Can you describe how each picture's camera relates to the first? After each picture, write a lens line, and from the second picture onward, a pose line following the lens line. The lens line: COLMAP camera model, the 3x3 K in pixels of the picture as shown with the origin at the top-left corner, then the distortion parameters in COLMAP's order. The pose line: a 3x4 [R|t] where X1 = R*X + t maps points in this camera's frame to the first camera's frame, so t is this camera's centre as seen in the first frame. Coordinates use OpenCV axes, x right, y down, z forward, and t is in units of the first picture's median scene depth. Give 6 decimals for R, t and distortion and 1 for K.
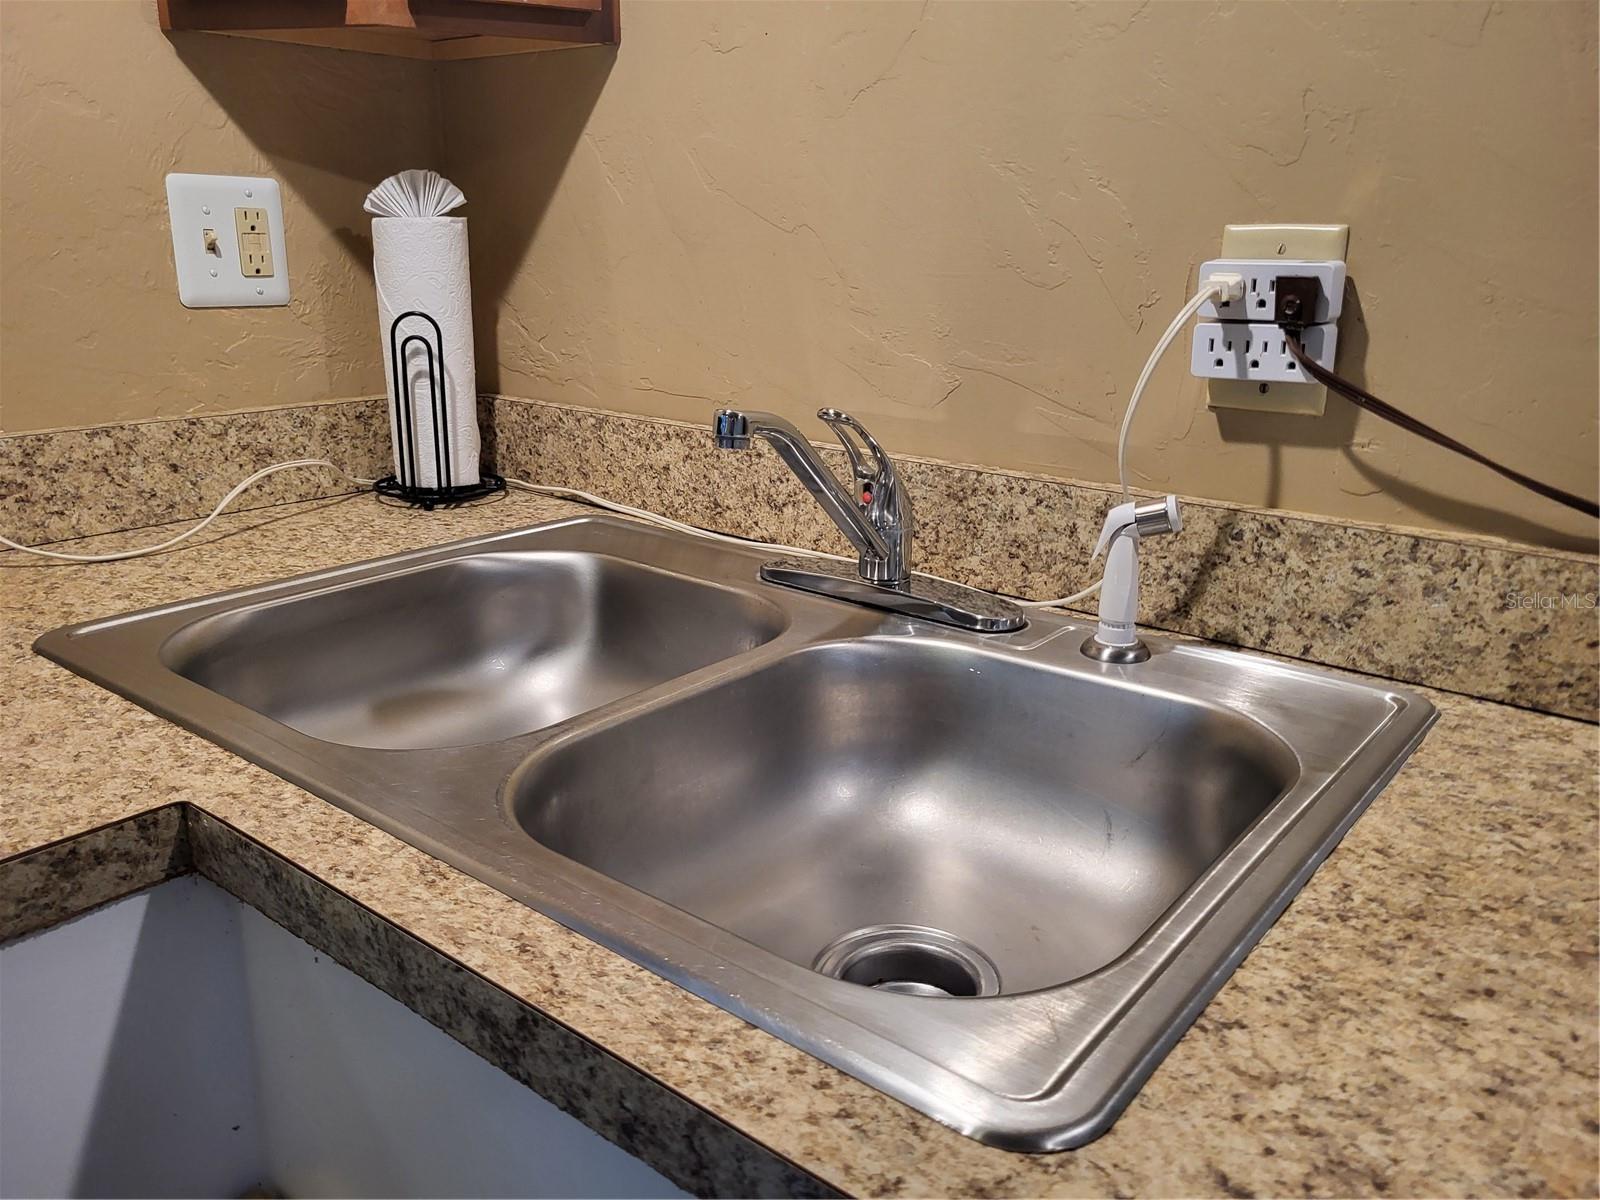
lens RADIAL K [[1230.8, 0, 802.3], [0, 1230.8, 599.7], [0, 0, 1]] dist [0.043578, -0.042075]
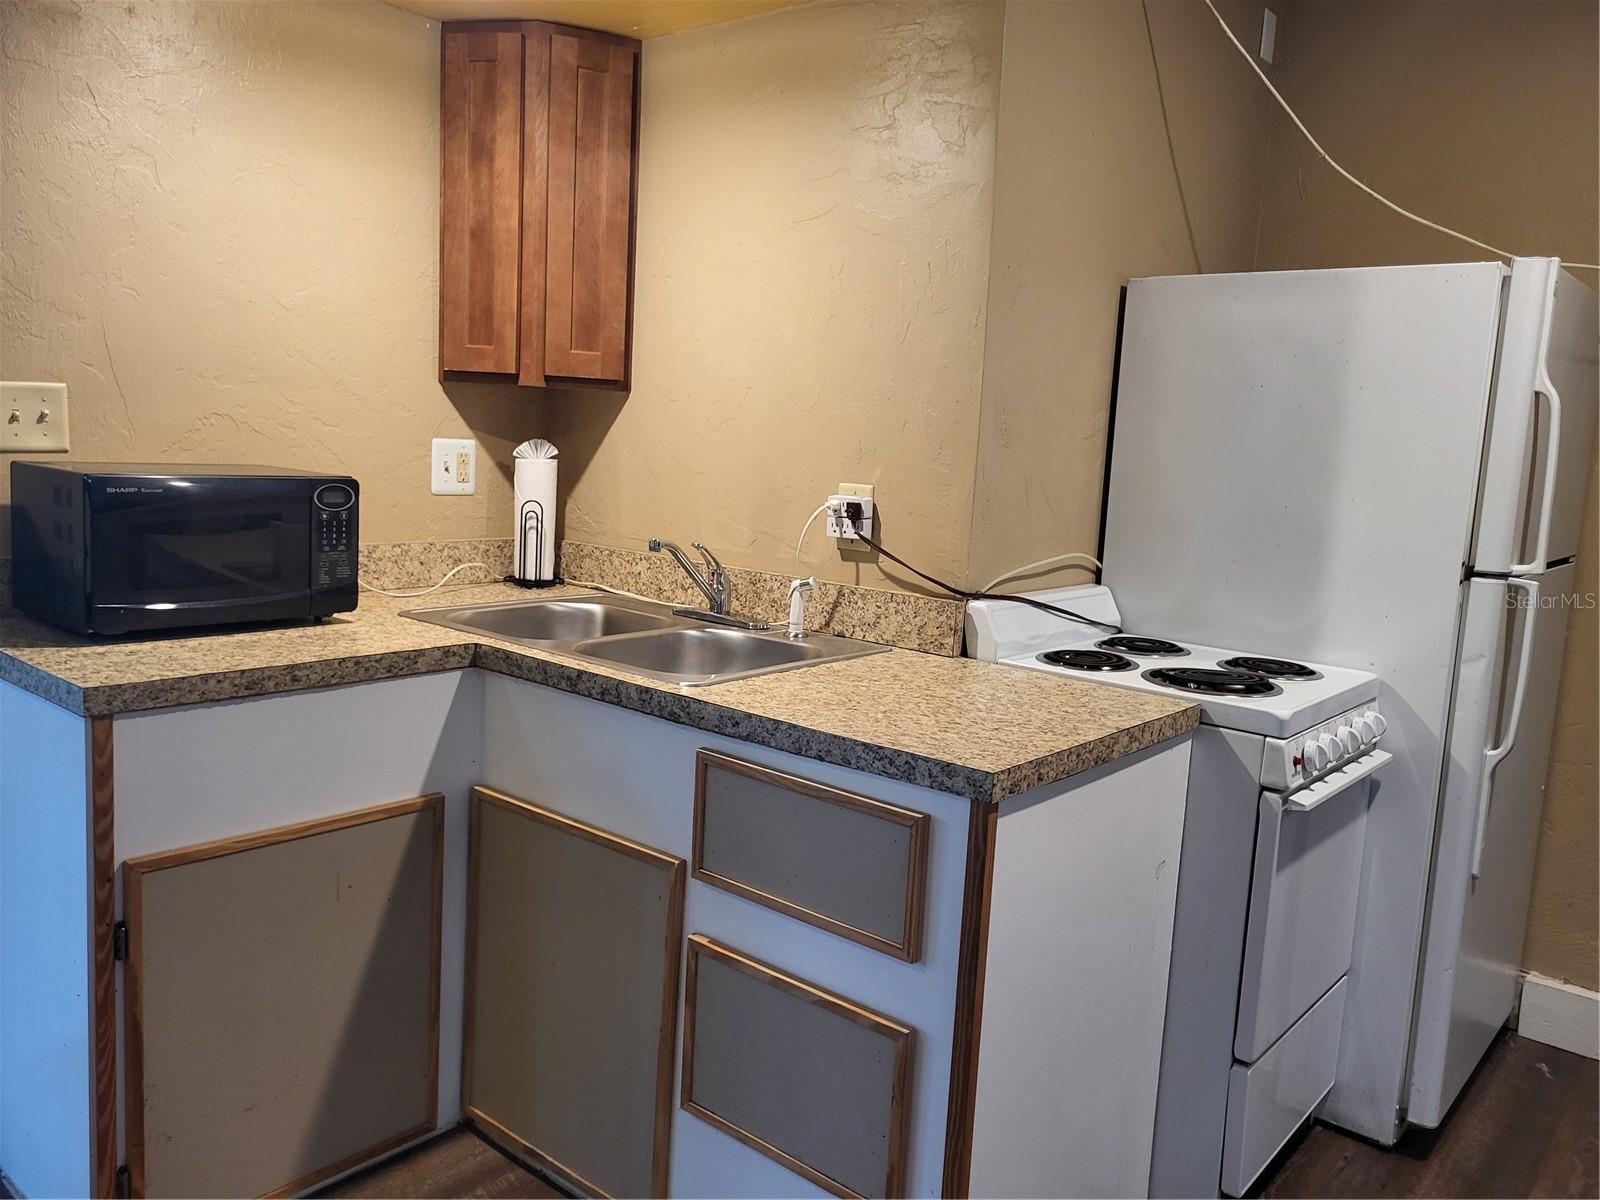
lens RADIAL K [[1230.8, 0, 799.3], [0, 1230.8, 595.2], [0, 0, 1]] dist [0.043578, -0.042075]
pose [[0.998941, 0.043251, -0.015667, 0.225504], [-0.045191, 0.986323, -0.158509, 0.285761], [0.008597, 0.159049, 0.987233, -1.245967]]
